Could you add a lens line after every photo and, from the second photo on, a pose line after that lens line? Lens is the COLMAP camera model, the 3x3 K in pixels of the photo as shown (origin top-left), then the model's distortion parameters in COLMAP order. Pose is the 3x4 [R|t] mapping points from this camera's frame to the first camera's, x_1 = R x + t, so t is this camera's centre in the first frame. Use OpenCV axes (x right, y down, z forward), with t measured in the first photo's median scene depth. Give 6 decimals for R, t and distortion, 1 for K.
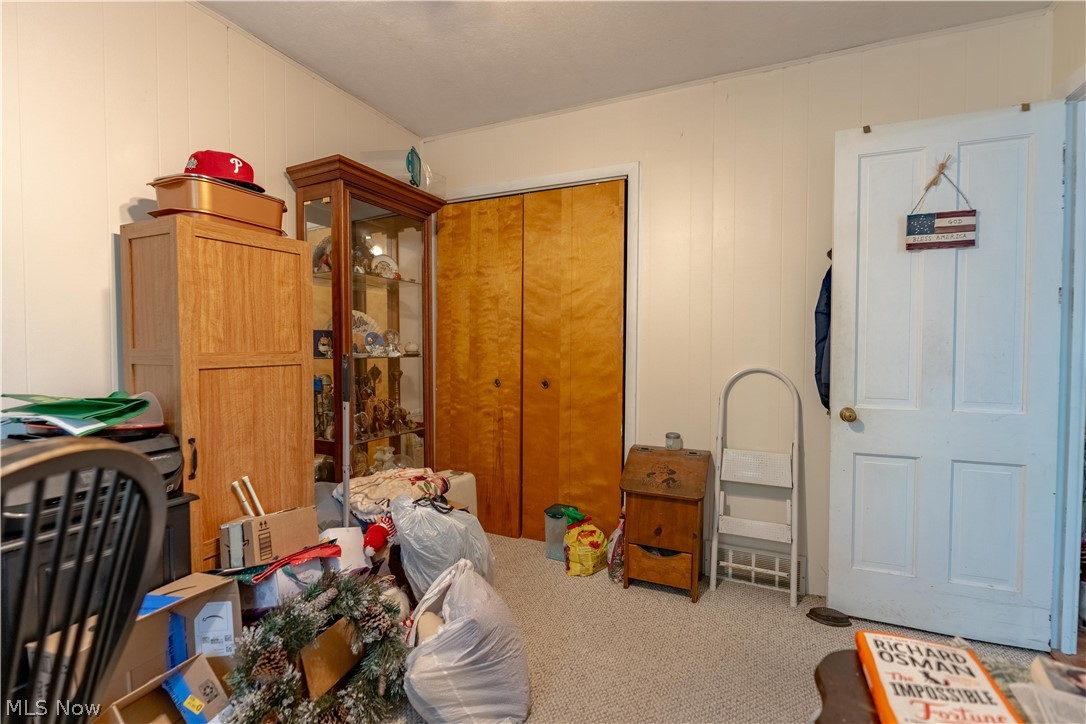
lens RADIAL K [[485.8, 0, 544.2], [0, 485.8, 361.8], [0, 0, 1]] dist [-0.002643, 0.000838]
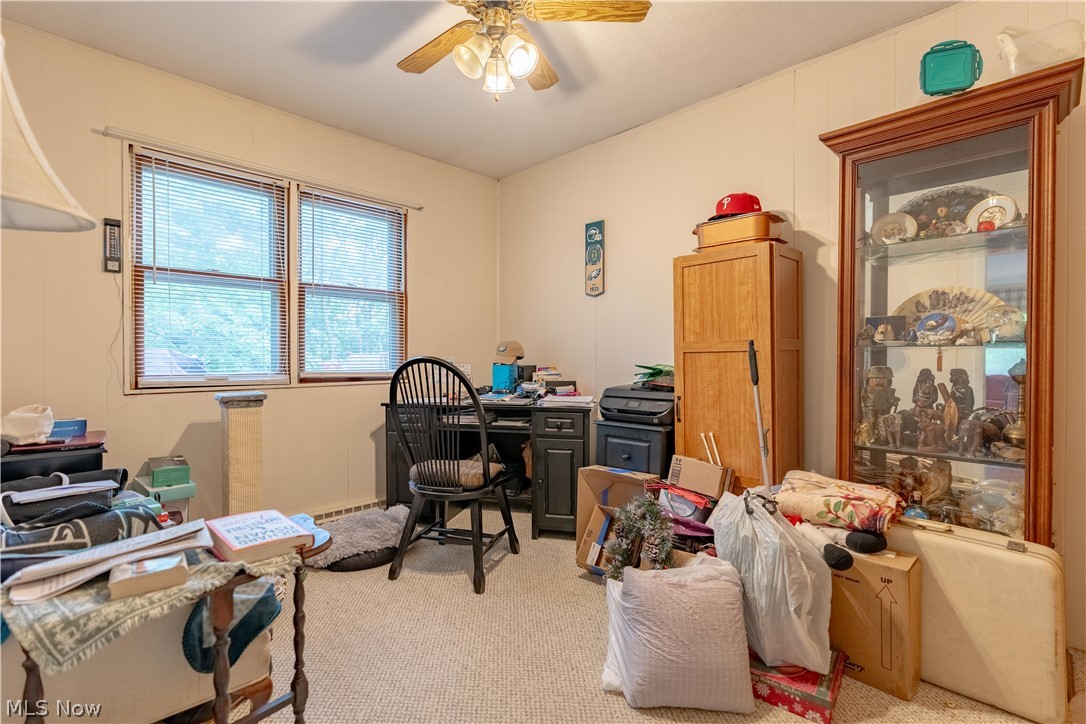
lens RADIAL K [[490.3, 0, 539.0], [0, 490.3, 362.2], [0, 0, 1]] dist [-0.002015, -0.000098]
pose [[-0.342357, 0.007445, -0.939541, 0.840844], [-0.030237, 0.999363, 0.018937, 0.028294], [0.939083, 0.034892, -0.341913, 1.009185]]
